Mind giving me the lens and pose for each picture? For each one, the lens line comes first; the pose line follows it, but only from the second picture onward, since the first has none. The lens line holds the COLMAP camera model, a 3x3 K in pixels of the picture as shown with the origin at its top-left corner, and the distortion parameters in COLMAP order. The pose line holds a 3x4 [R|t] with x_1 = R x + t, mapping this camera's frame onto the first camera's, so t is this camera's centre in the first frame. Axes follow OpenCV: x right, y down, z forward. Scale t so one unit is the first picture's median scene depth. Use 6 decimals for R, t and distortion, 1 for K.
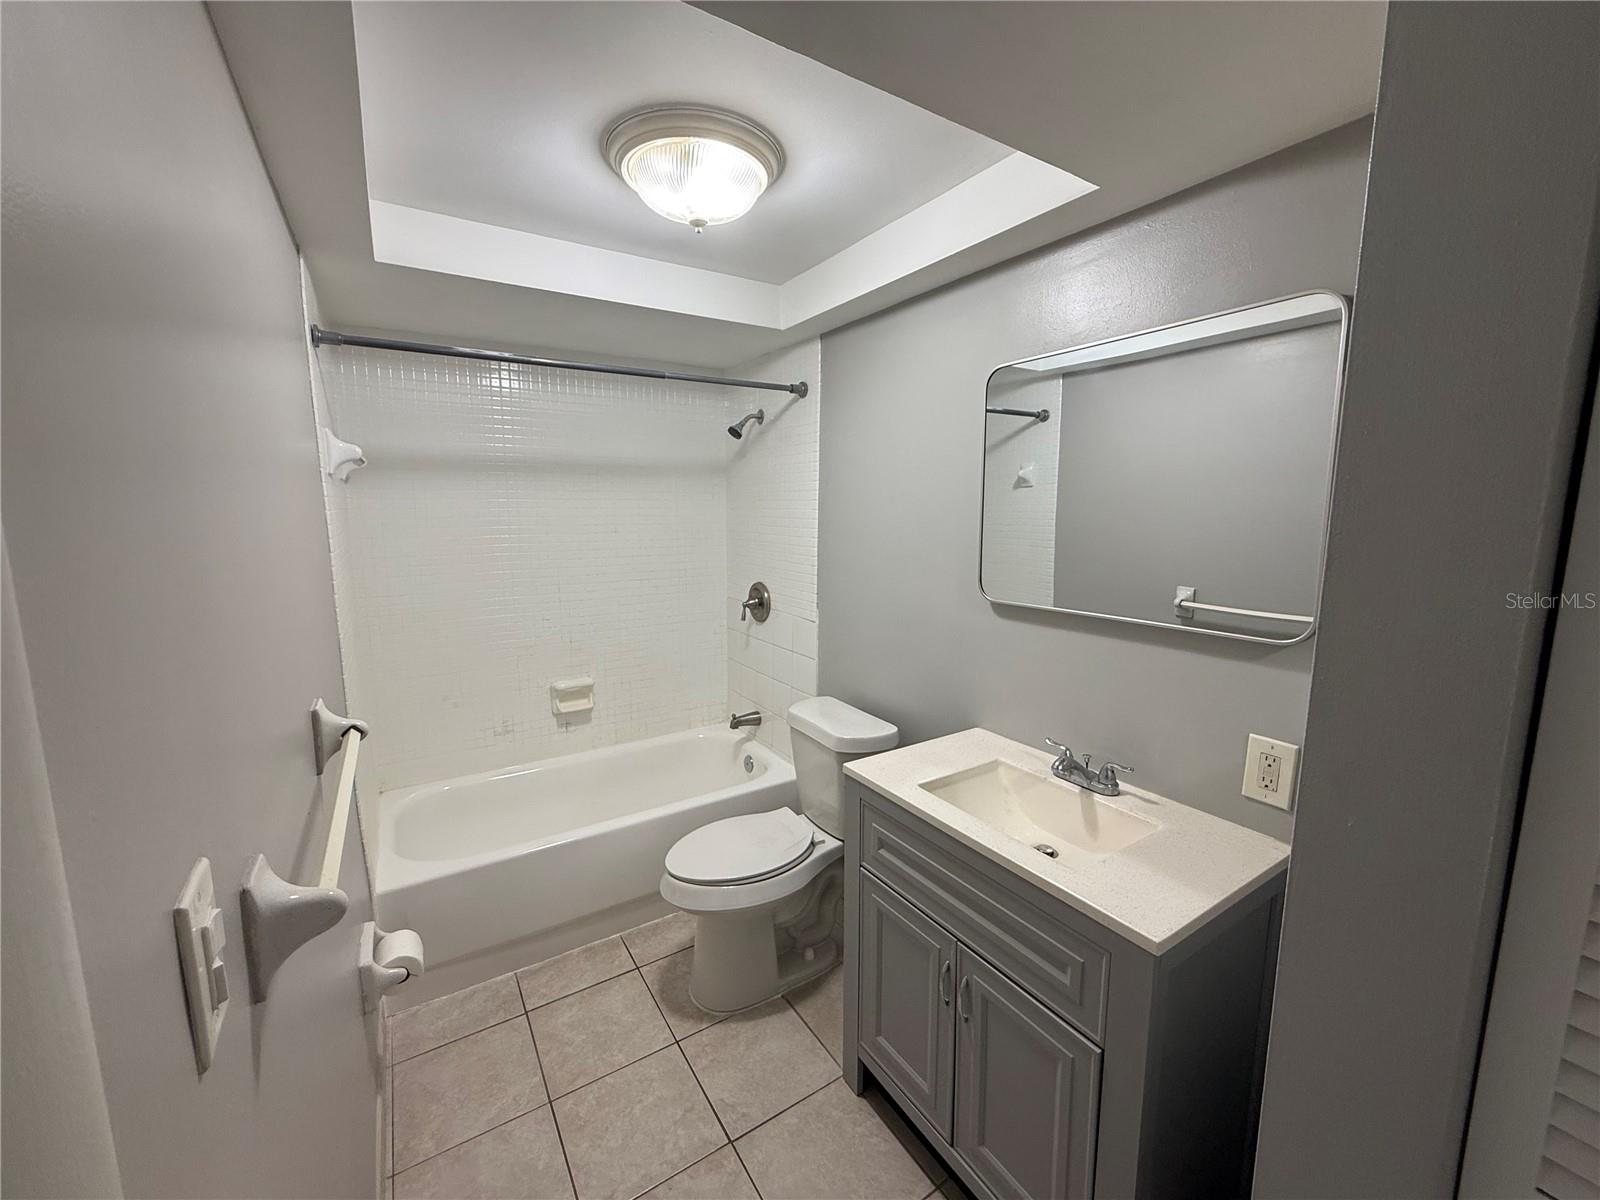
lens RADIAL K [[638.1, 0, 800.4], [0, 638.1, 596.6], [0, 0, 1]] dist [-0.000884, -0.000013]
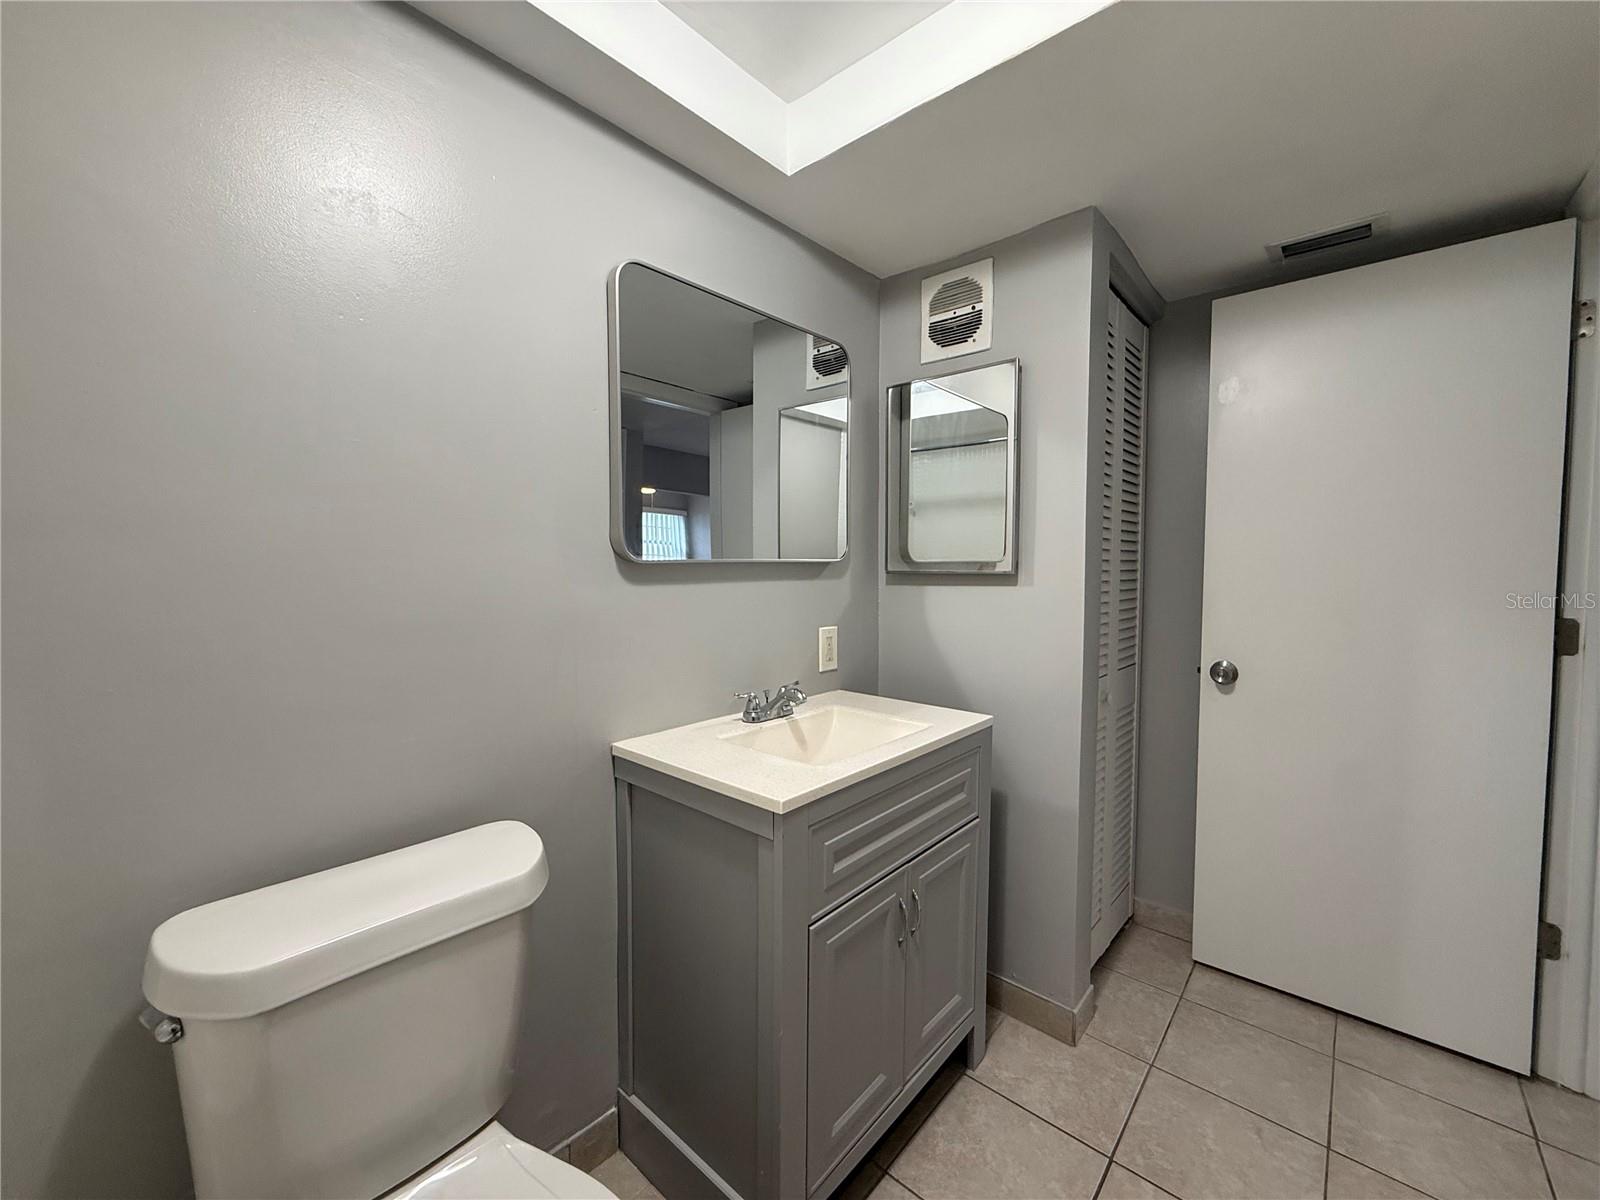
lens RADIAL K [[638.1, 0, 801.0], [0, 638.1, 600.4], [0, 0, 1]] dist [-0.000884, -0.000013]
pose [[-0.270432, -0.058759, 0.960944, -0.622078], [0.132041, 0.986440, 0.097478, 0.003306], [-0.953641, 0.153245, -0.259006, 1.282460]]
